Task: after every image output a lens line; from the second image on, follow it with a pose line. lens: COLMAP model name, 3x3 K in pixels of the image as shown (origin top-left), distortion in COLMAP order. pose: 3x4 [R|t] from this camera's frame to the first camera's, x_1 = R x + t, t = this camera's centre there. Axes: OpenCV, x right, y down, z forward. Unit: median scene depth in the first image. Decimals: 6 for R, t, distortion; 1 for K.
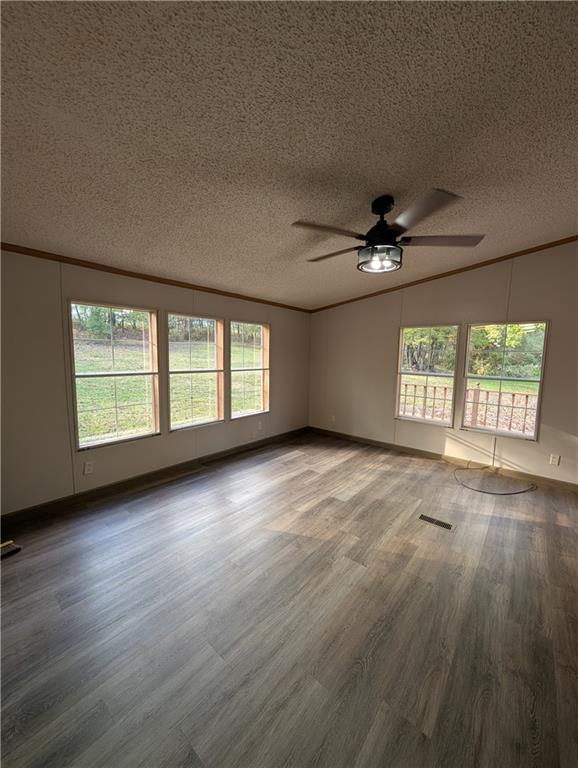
lens RADIAL K [[290.5, 0, 294.5], [0, 290.5, 385.8], [0, 0, 1]] dist [0.001176, 0.000069]
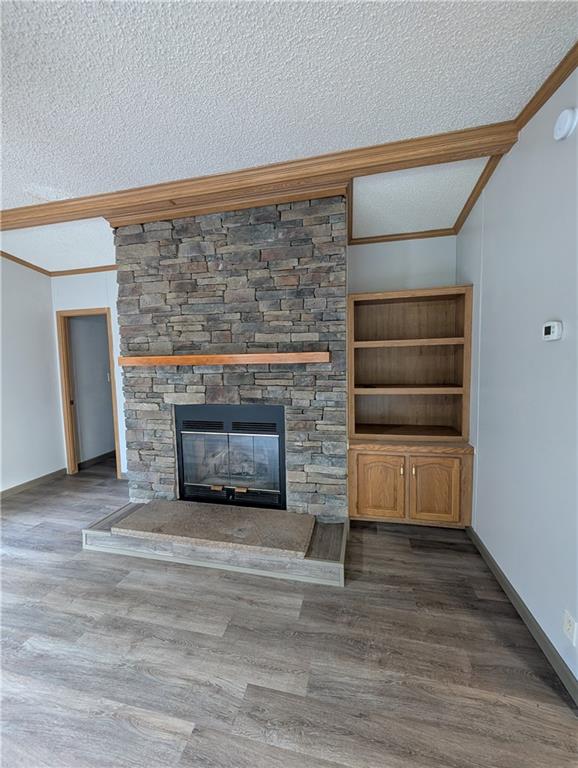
lens RADIAL K [[290.5, 0, 293.0], [0, 290.5, 384.2], [0, 0, 1]] dist [0.001176, 0.000069]
pose [[-0.451507, -0.088254, 0.887892, -0.239818], [0.108697, 0.982245, 0.152906, -0.071353], [-0.885622, 0.165549, -0.433898, 0.406801]]
